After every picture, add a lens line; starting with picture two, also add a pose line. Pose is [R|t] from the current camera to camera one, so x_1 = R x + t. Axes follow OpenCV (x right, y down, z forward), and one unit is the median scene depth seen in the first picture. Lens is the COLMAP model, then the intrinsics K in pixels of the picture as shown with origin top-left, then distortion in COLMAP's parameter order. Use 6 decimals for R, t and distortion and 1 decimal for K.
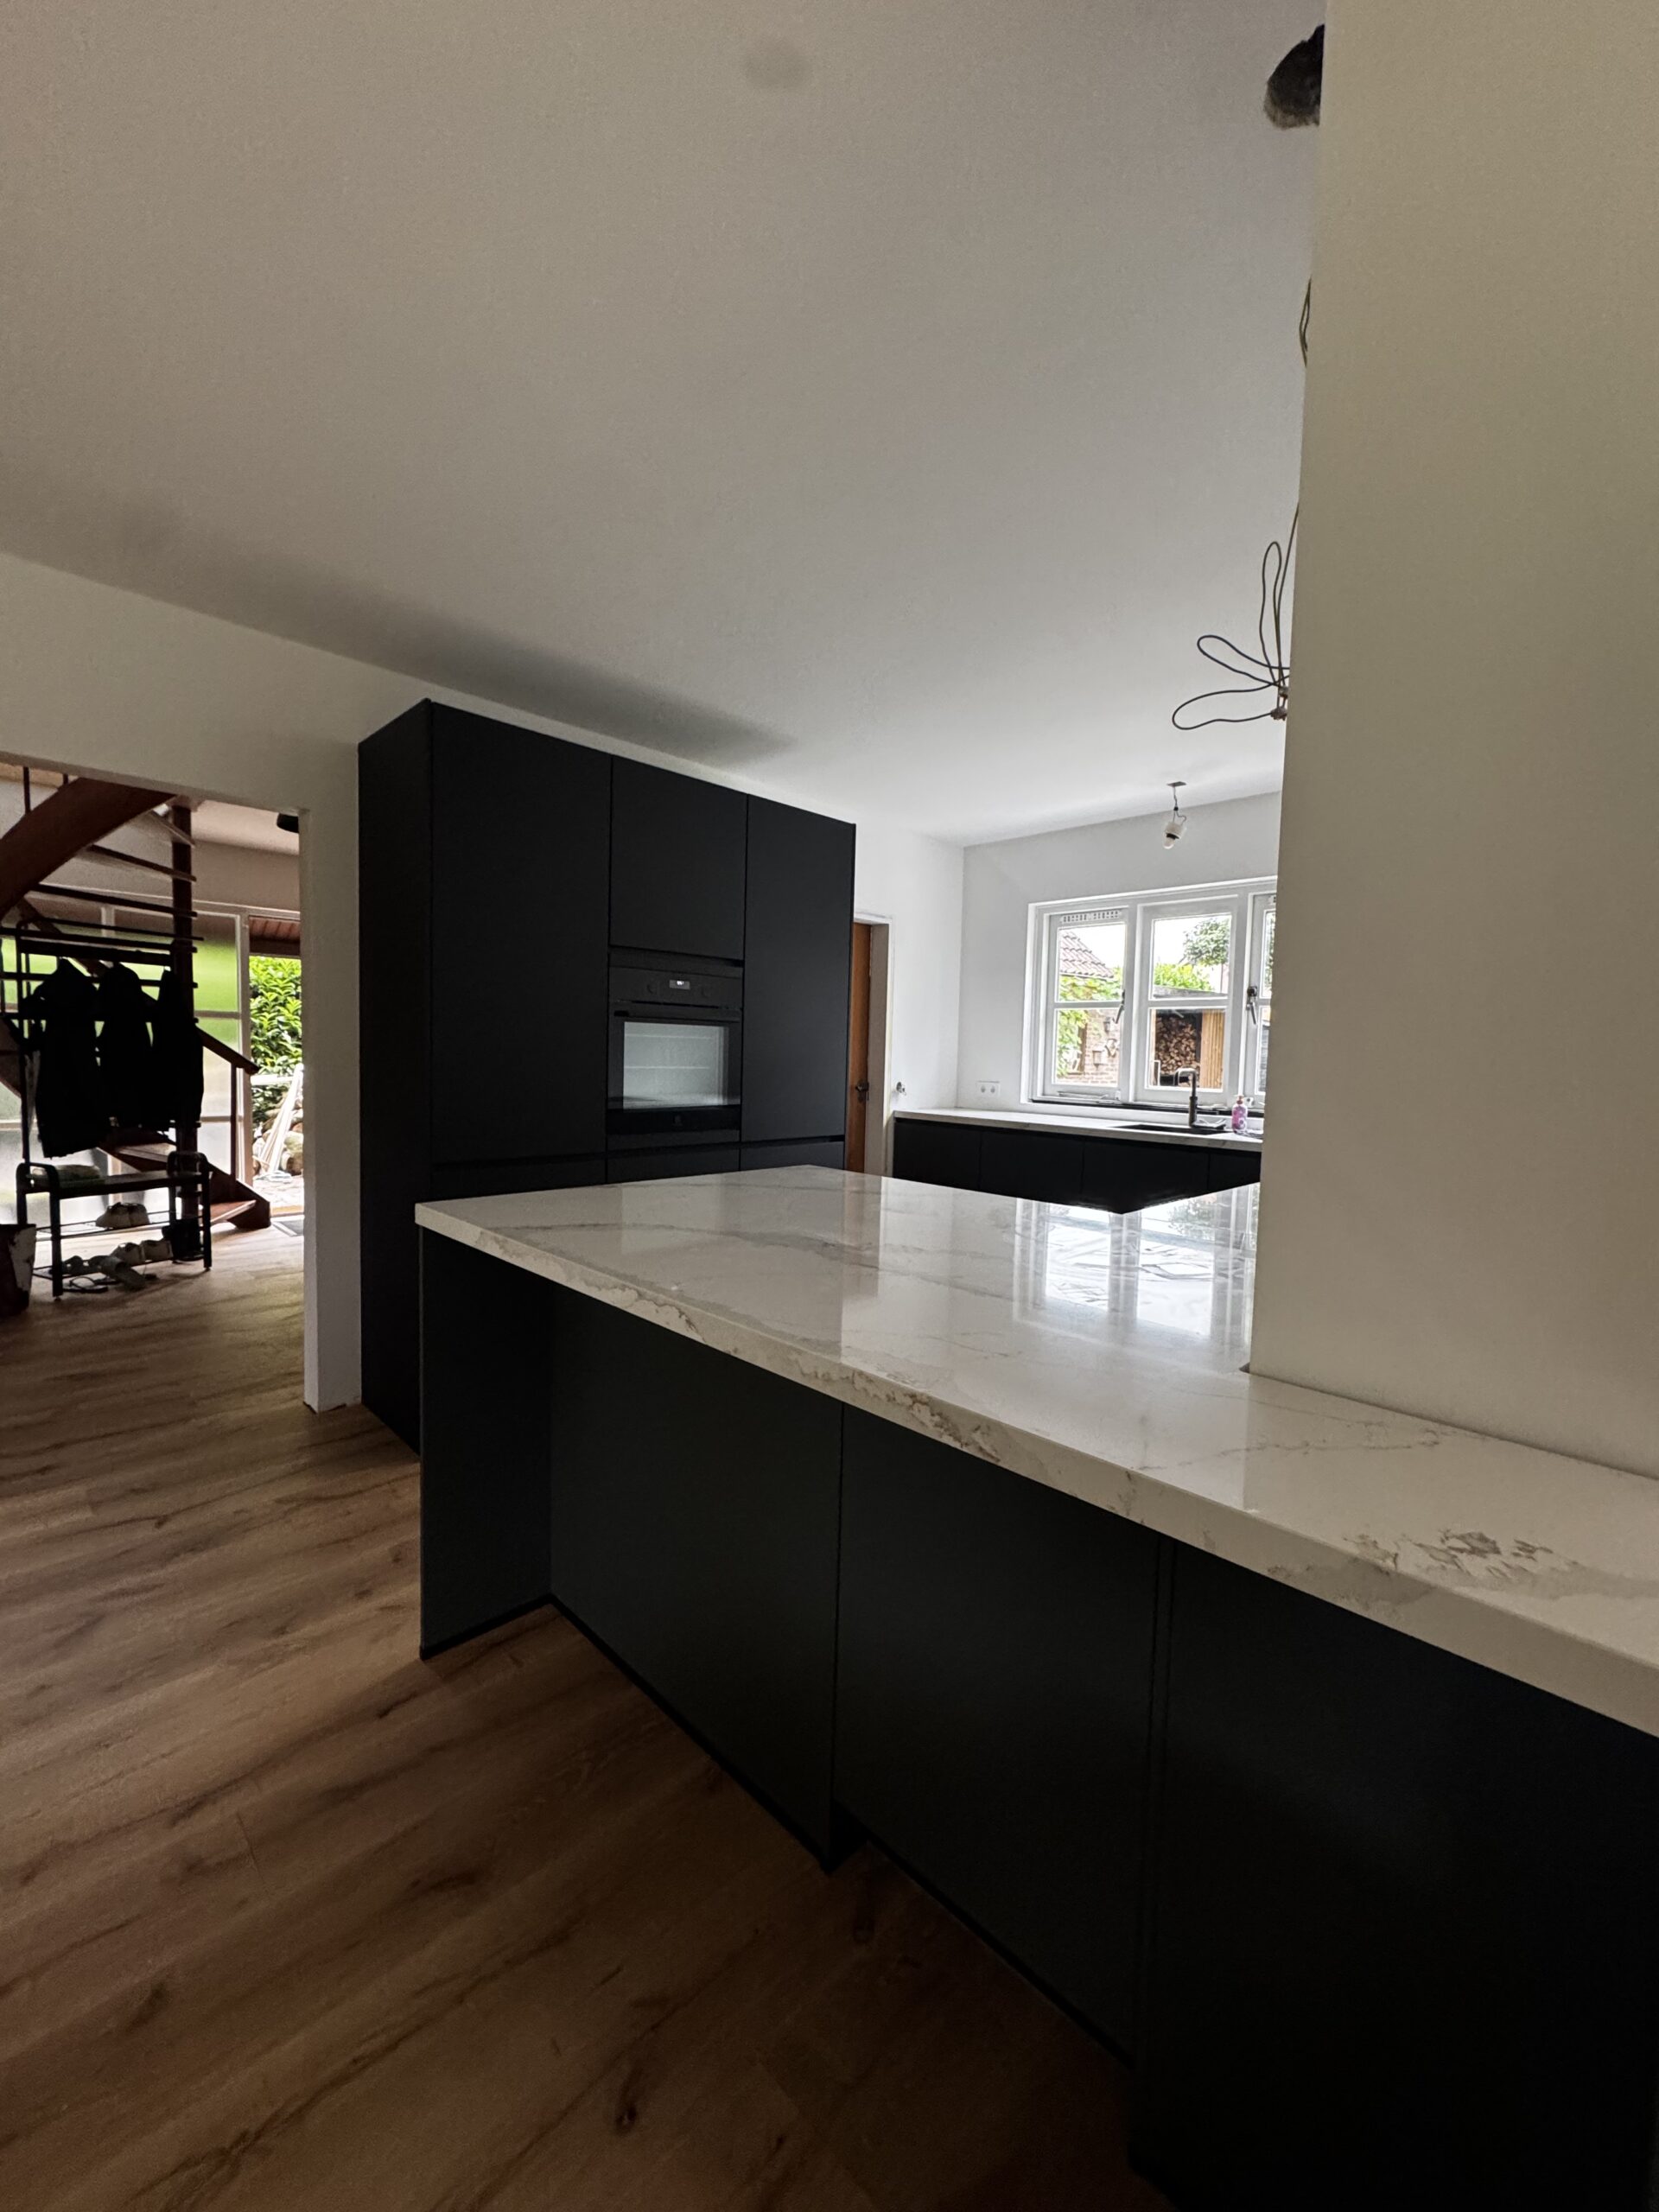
lens RADIAL K [[879.9, 0, 829.5], [0, 879.9, 1106.0], [0, 0, 1]] dist [-0.001090, 0.000454]
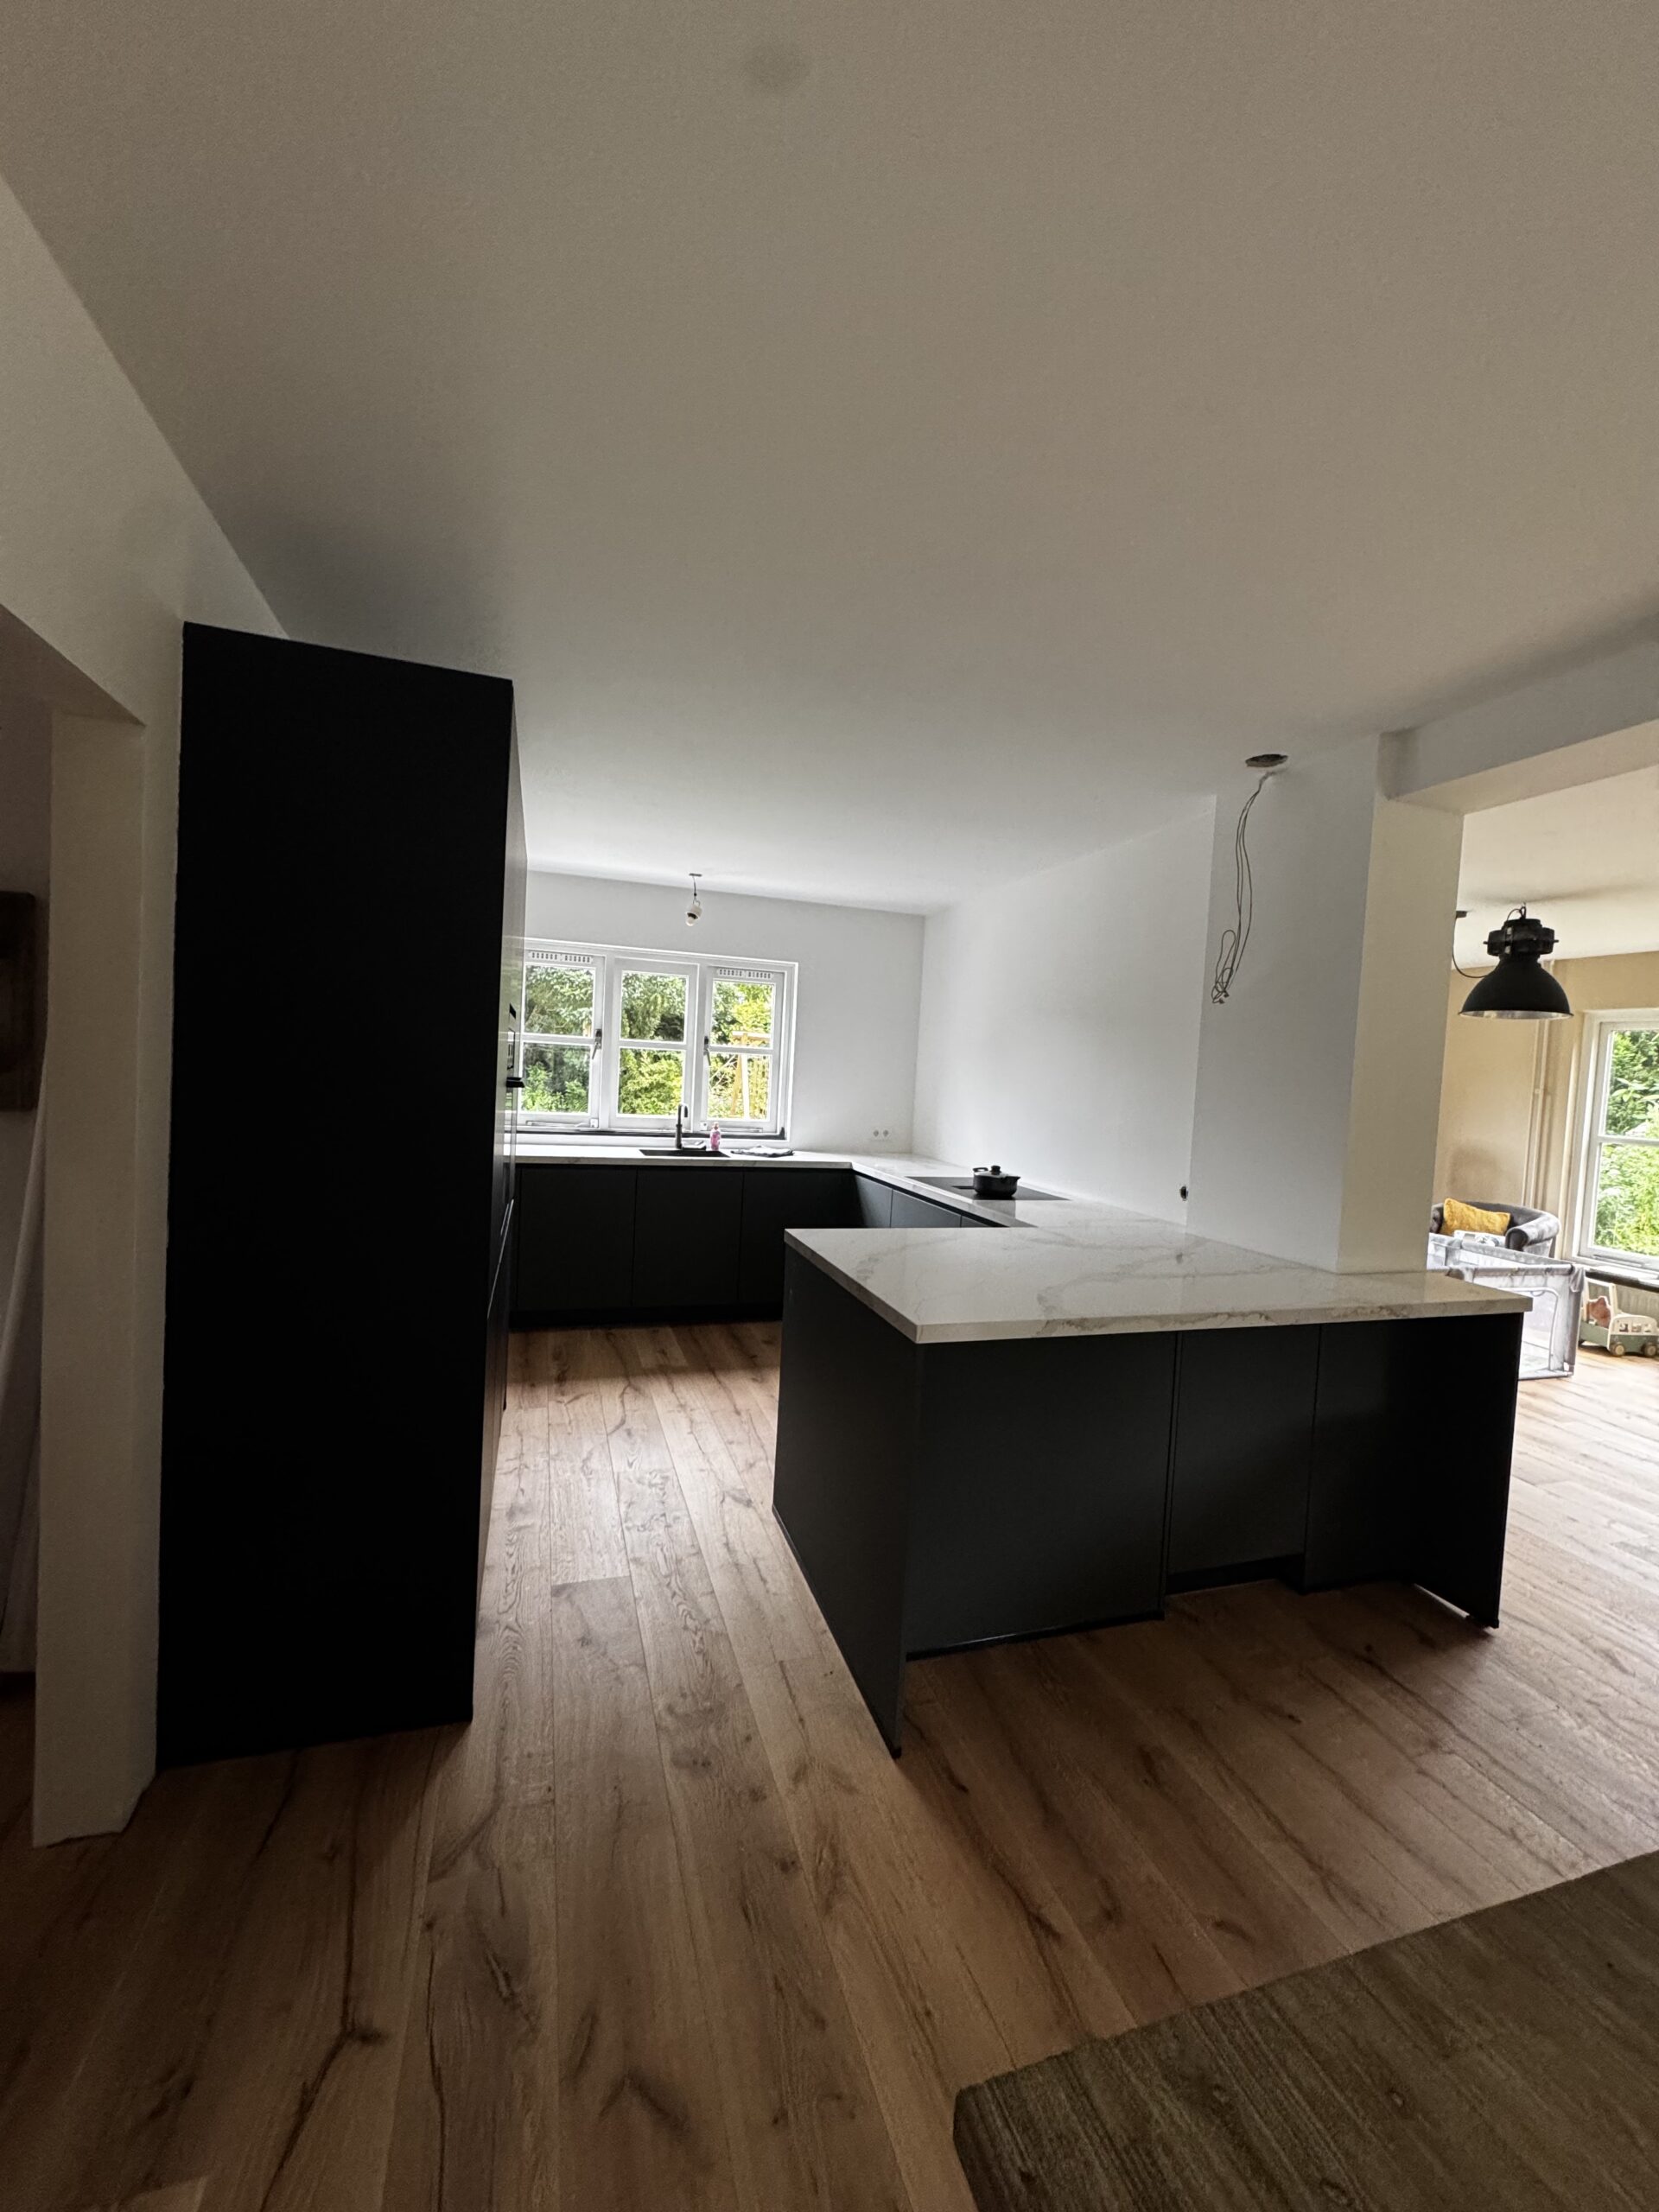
lens RADIAL K [[879.9, 0, 829.5], [0, 879.9, 1106.0], [0, 0, 1]] dist [-0.001090, 0.000454]
pose [[0.456631, -0.038844, 0.888808, -0.524000], [0.015592, 0.999242, 0.035660, -0.068726], [-0.889520, -0.002425, 0.456890, 0.223503]]
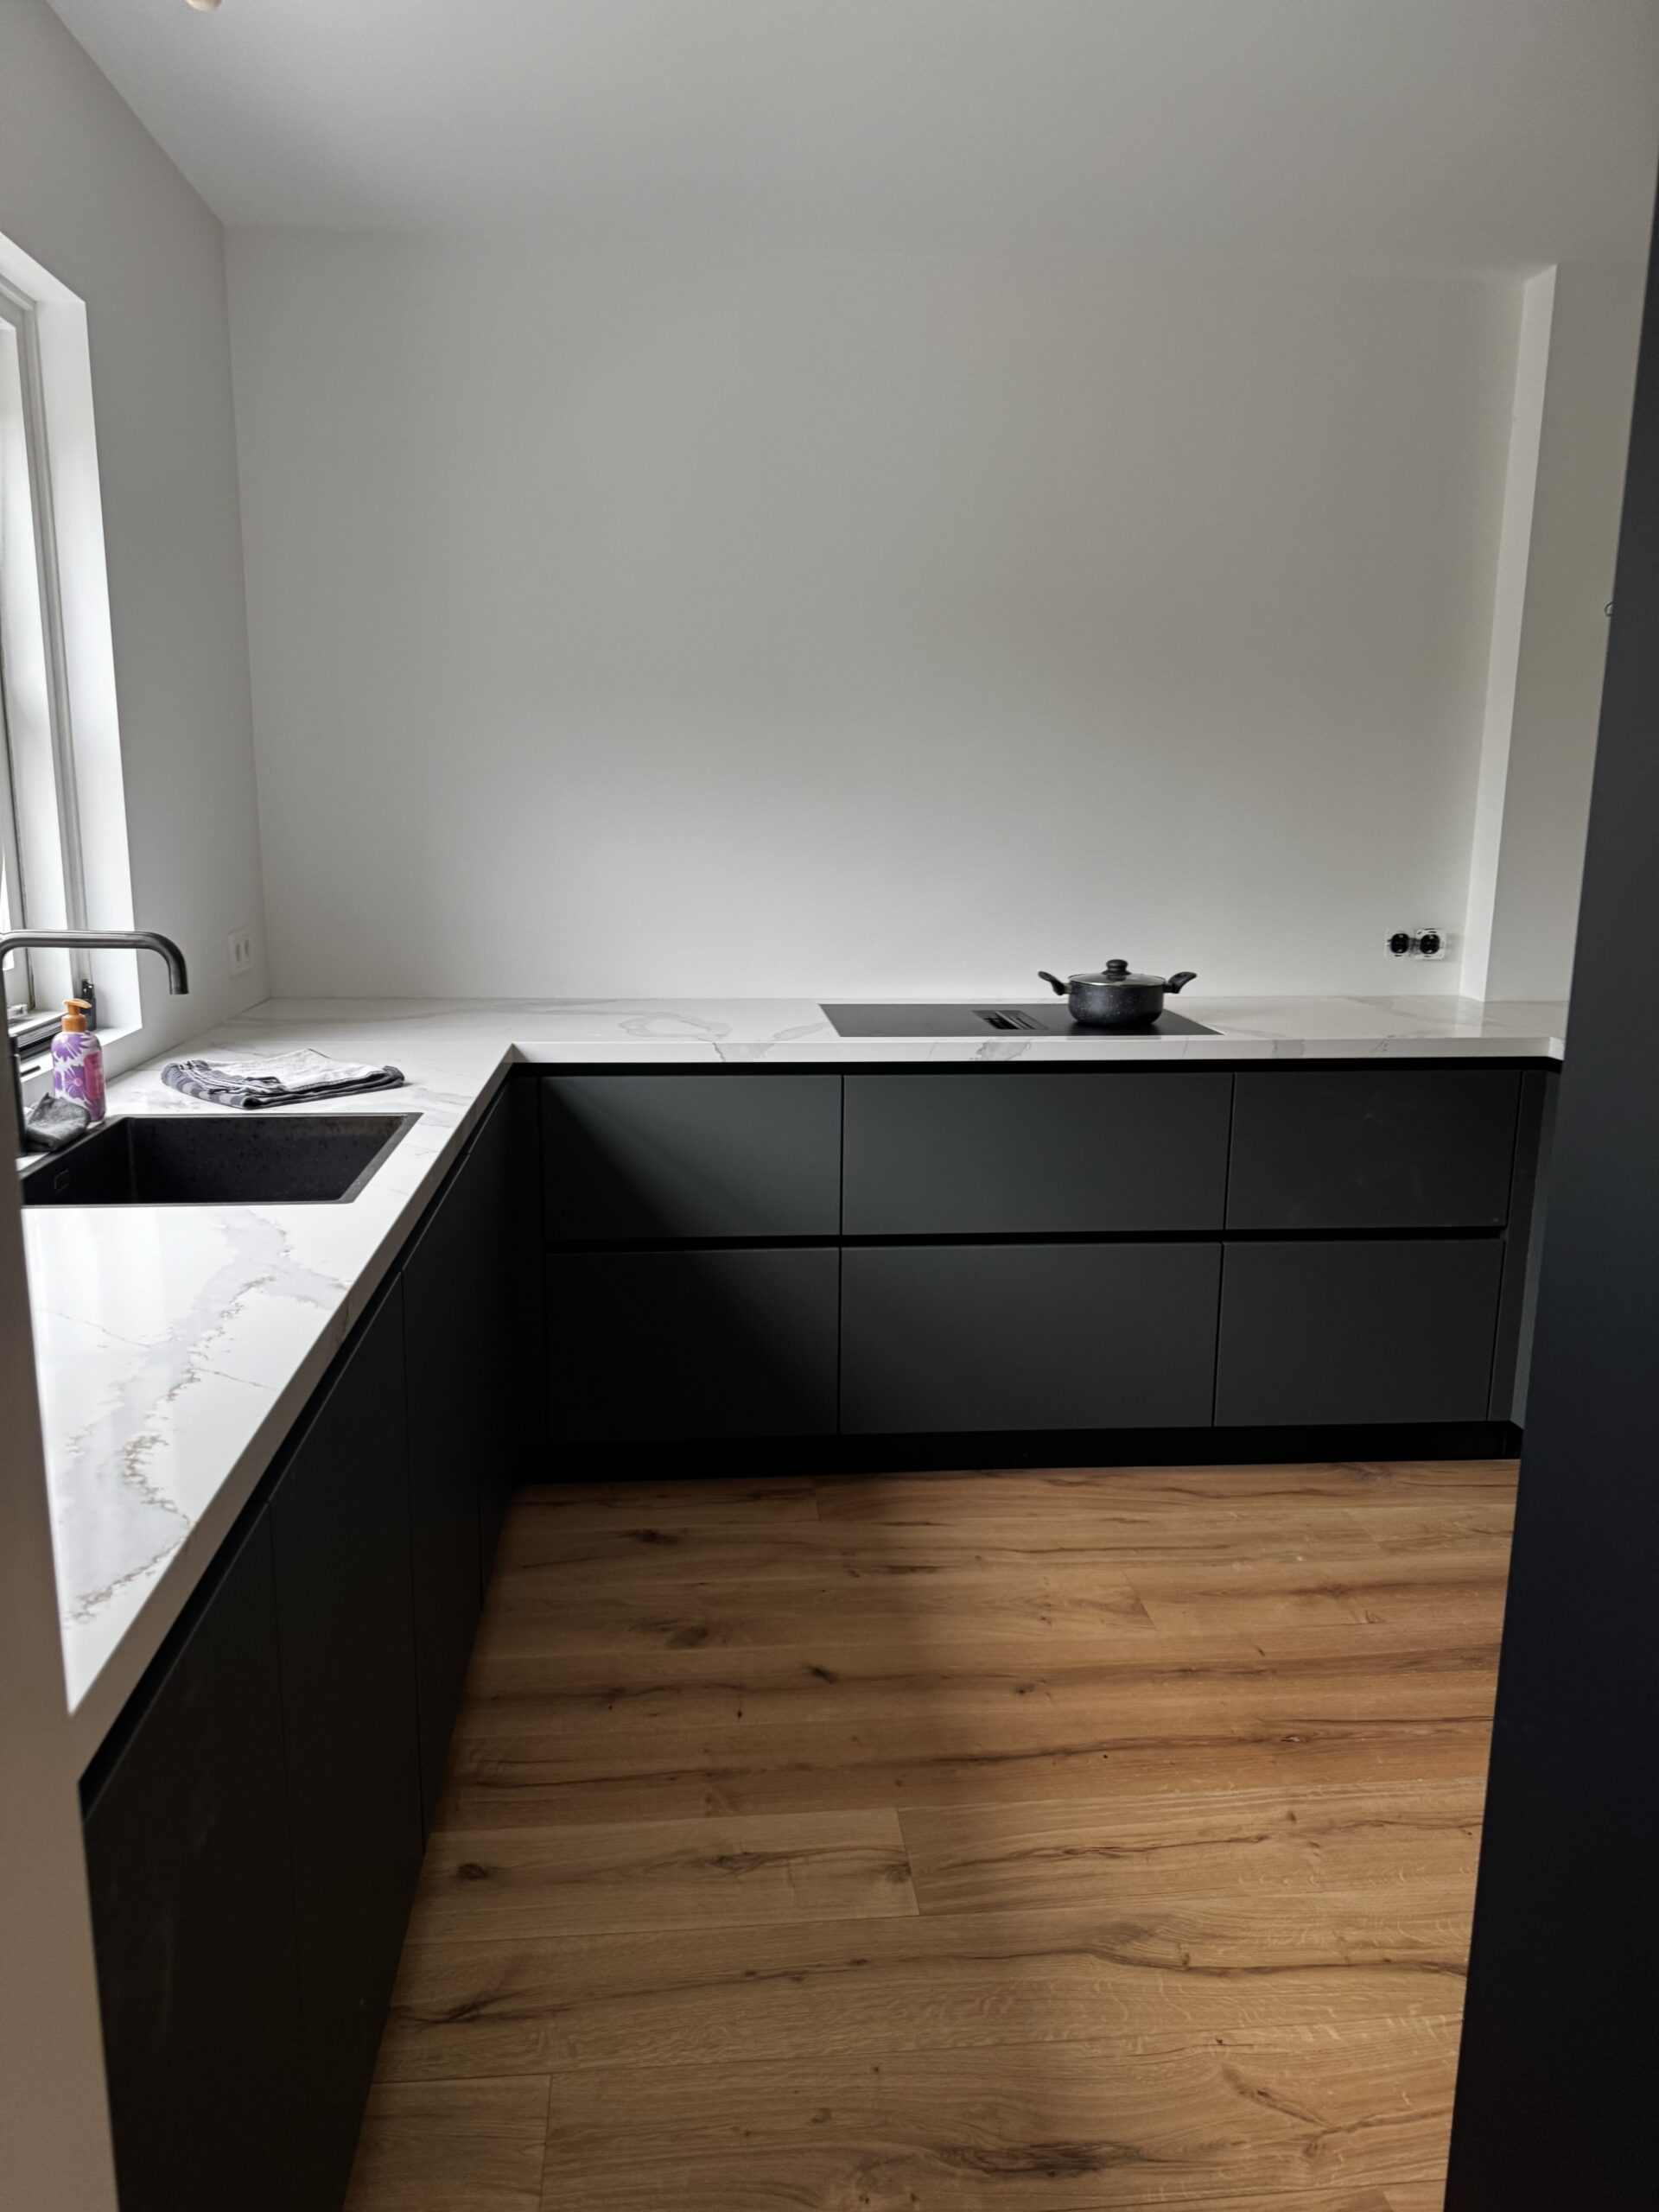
lens RADIAL K [[1541.3, 0, 829.5], [0, 1541.3, 1106.0], [0, 0, 1]] dist [-0.003382, -0.003520]
pose [[-0.767782, -0.161526, 0.620016, -0.045561], [0.009087, 0.964857, 0.262617, -0.096679], [-0.640647, 0.207267, -0.739332, 1.057909]]
